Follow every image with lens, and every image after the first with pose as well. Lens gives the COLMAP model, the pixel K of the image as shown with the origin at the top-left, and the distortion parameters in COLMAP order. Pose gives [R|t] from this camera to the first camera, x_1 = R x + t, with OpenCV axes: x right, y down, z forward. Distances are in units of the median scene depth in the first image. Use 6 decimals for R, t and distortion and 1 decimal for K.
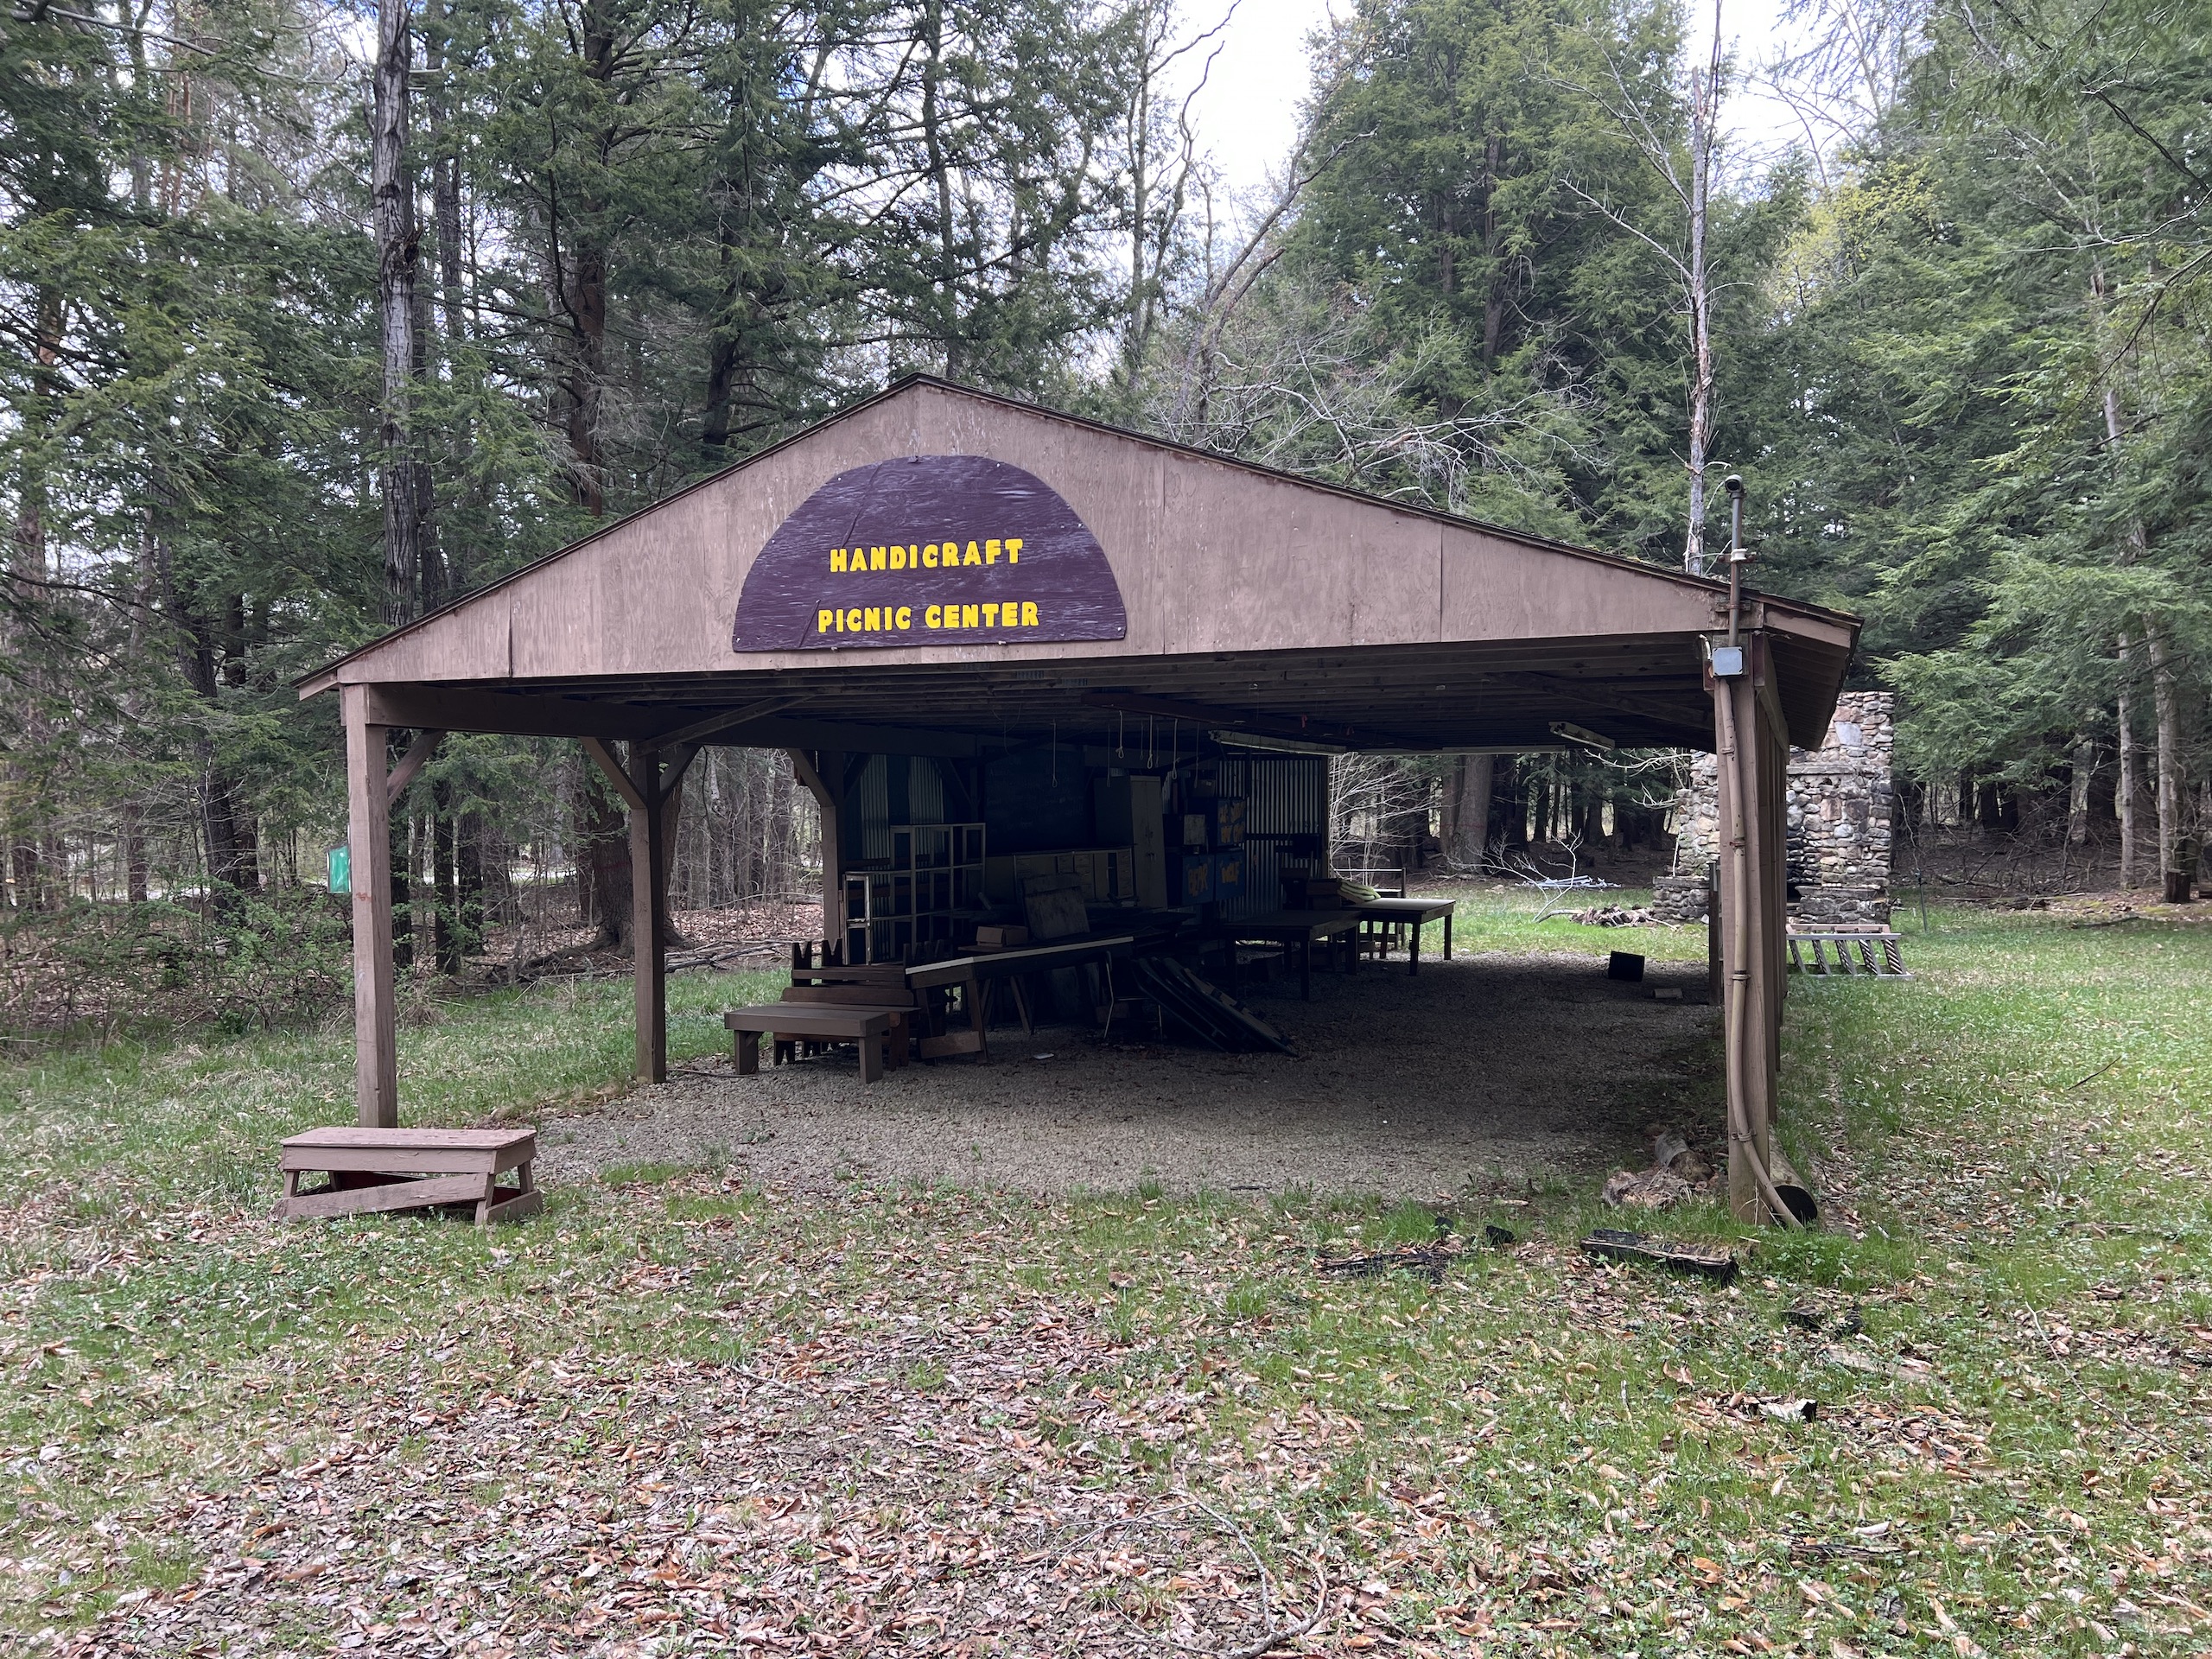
lens RADIAL K [[1638.2, 0, 1093.3], [0, 1638.2, 842.1], [0, 0, 1]] dist [0.059386, -0.067447]
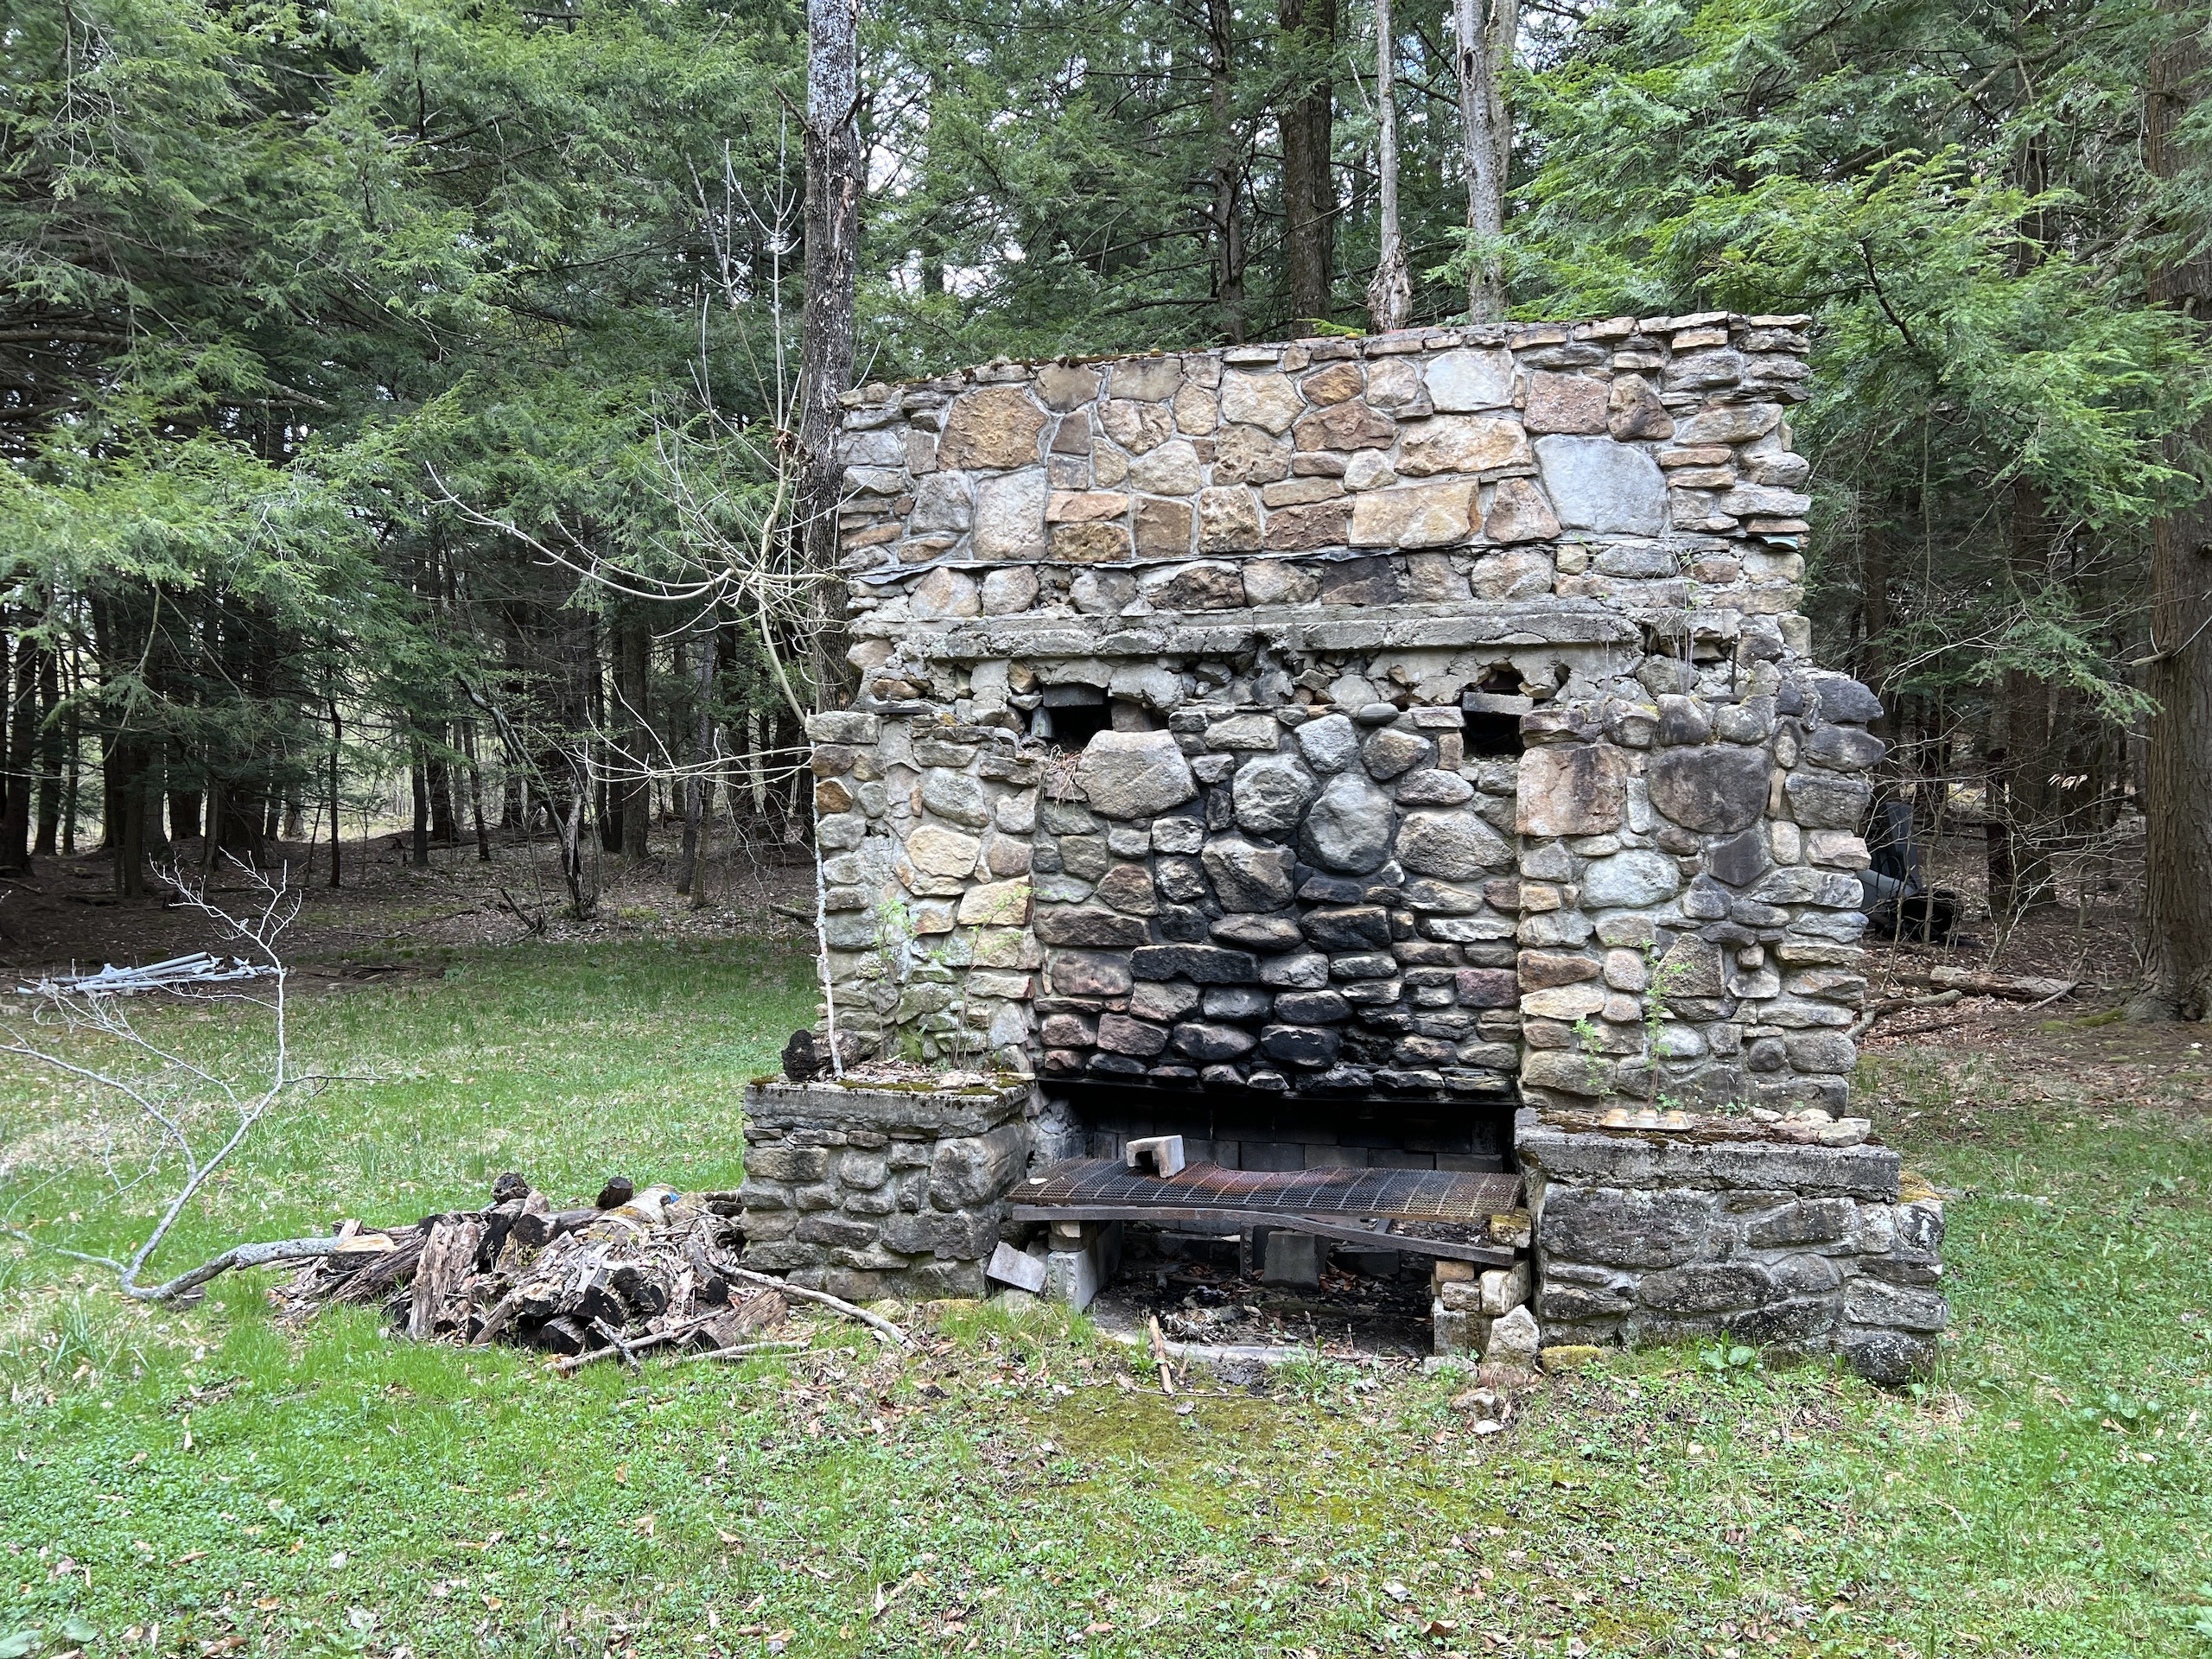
lens RADIAL K [[1638.2, 0, 1093.3], [0, 1638.2, 842.1], [0, 0, 1]] dist [0.059386, -0.067447]
pose [[0.668834, -0.019055, 0.743168, 0.227783], [0.015582, 0.999811, 0.011612, -0.016591], [-0.743248, 0.003814, 0.669005, 0.914372]]
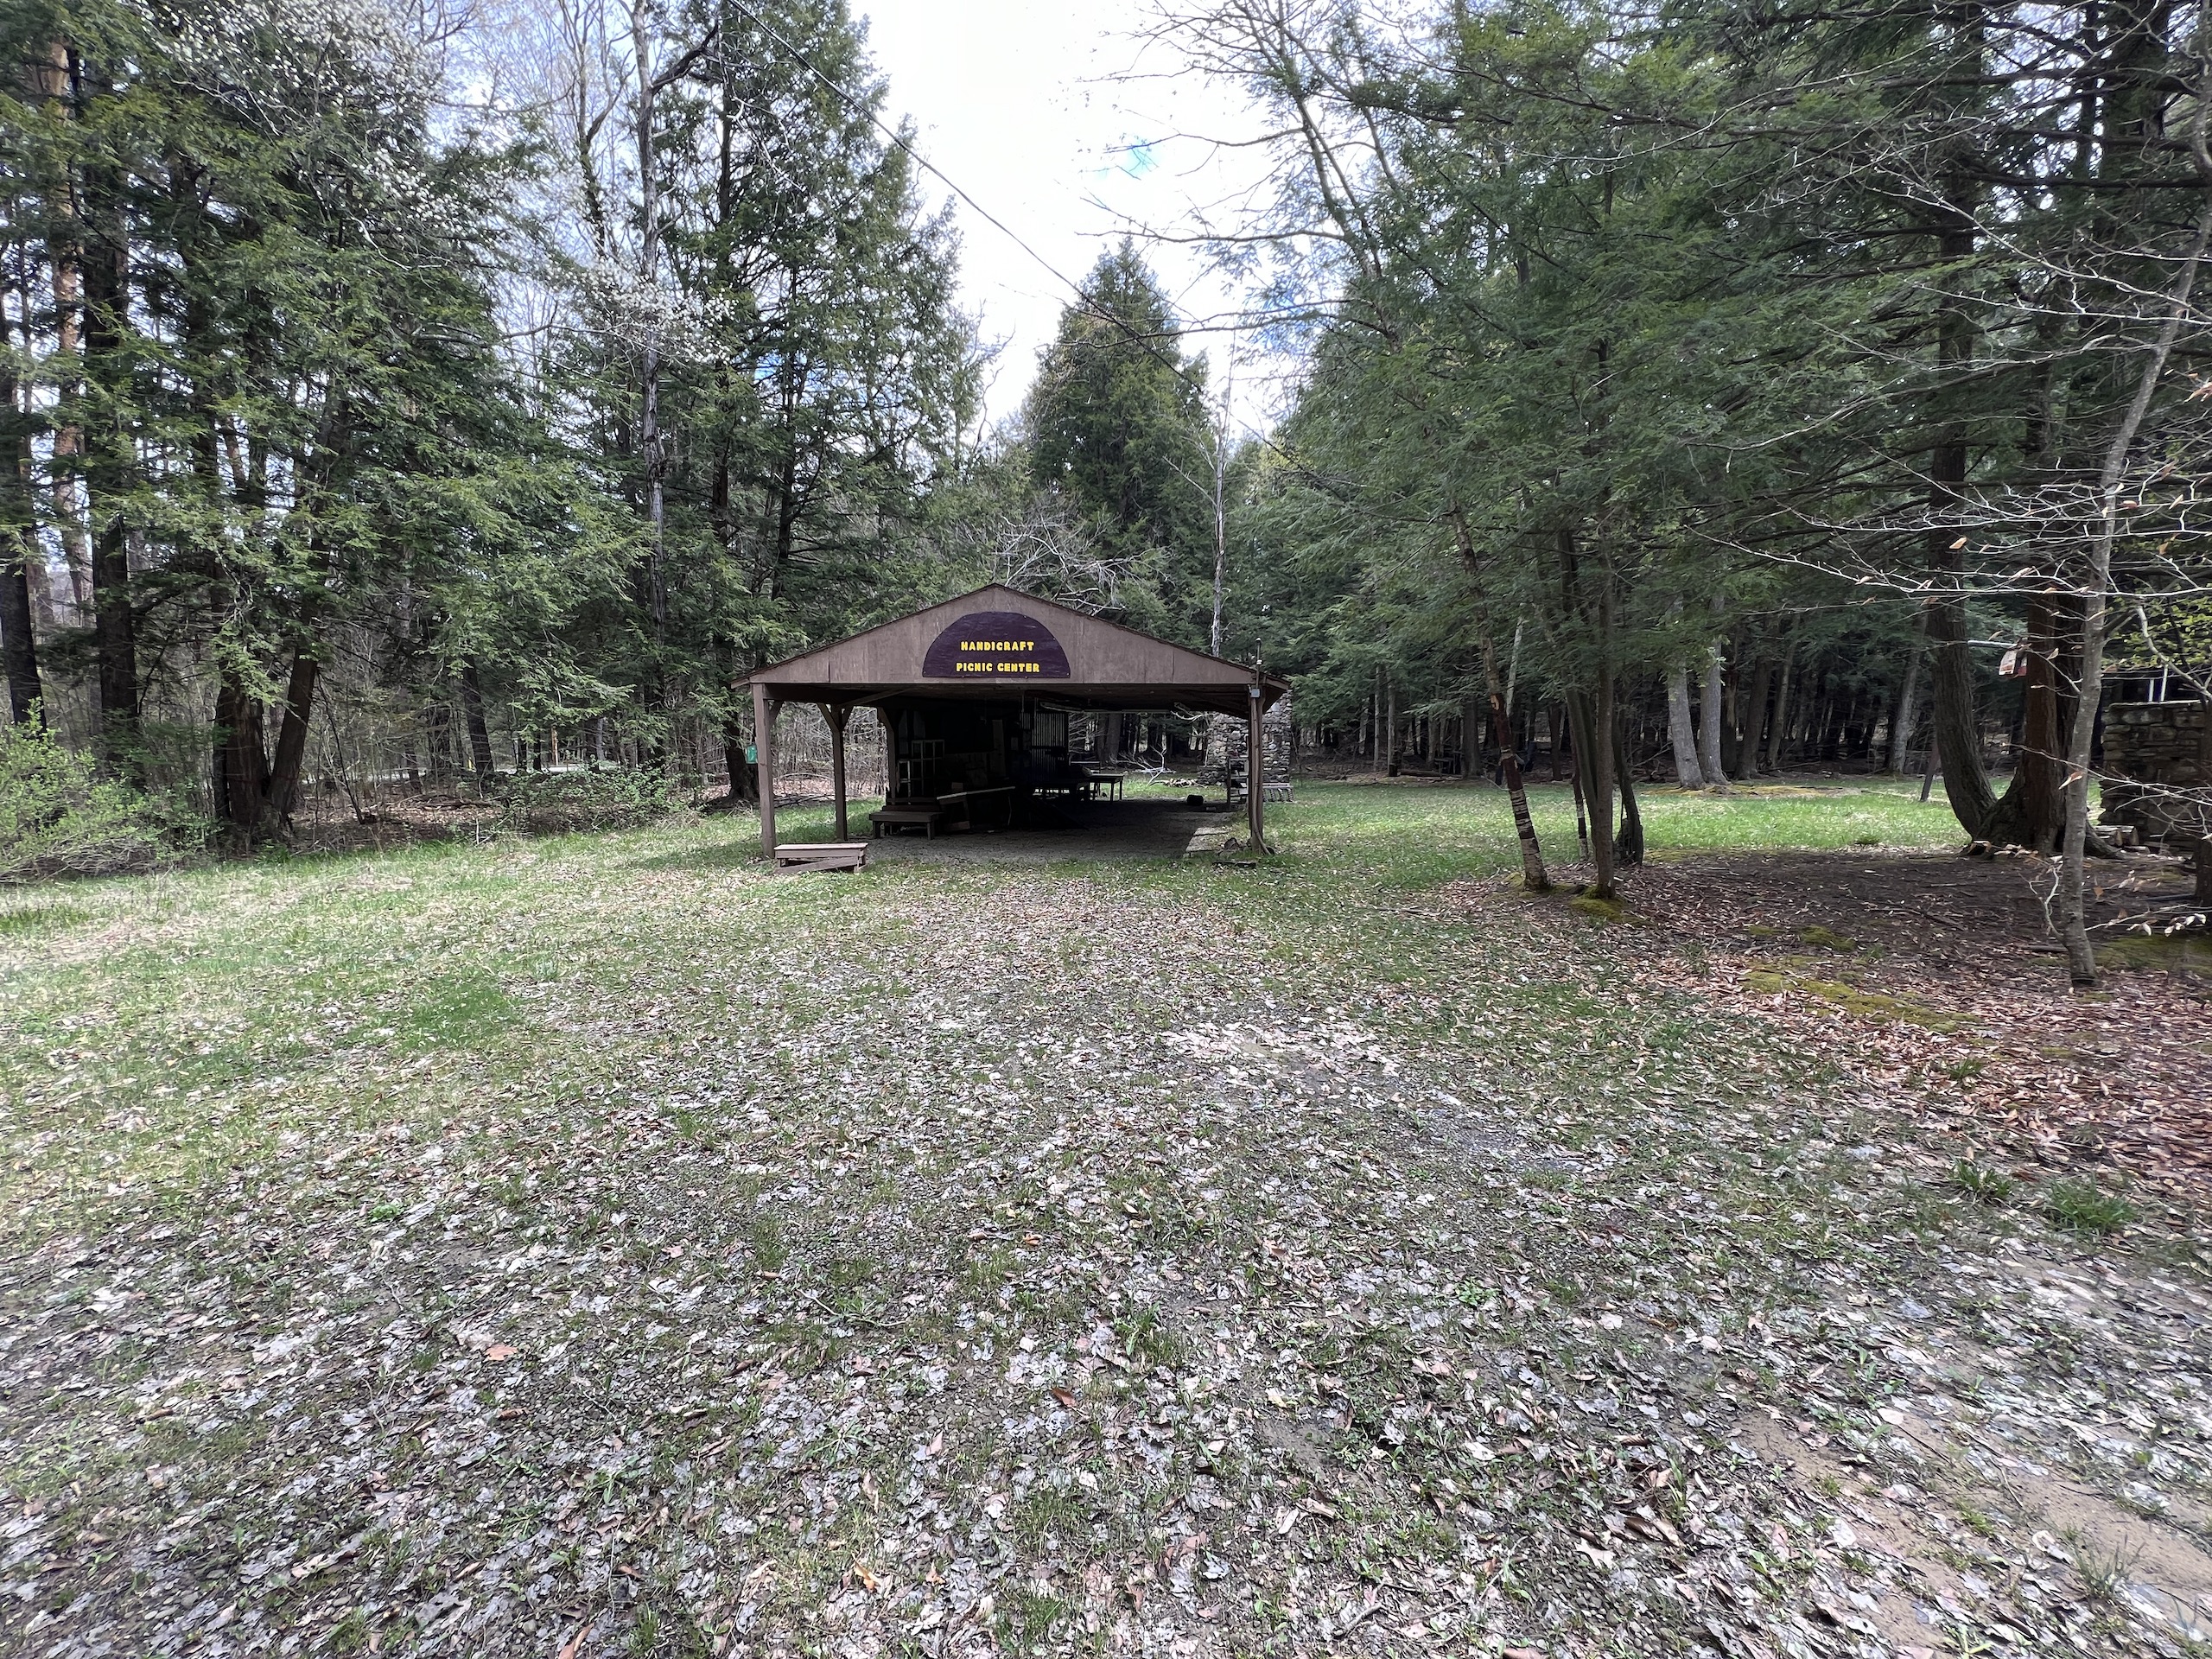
lens RADIAL K [[861.9, 0, 1115.4], [0, 861.9, 845.4], [0, 0, 1]] dist [0.000756, 0.000065]
pose [[0.967448, -0.022444, 0.252073, -0.099887], [-0.004320, 0.994450, 0.105123, 0.005490], [-0.253033, -0.102790, 0.961982, -0.191089]]
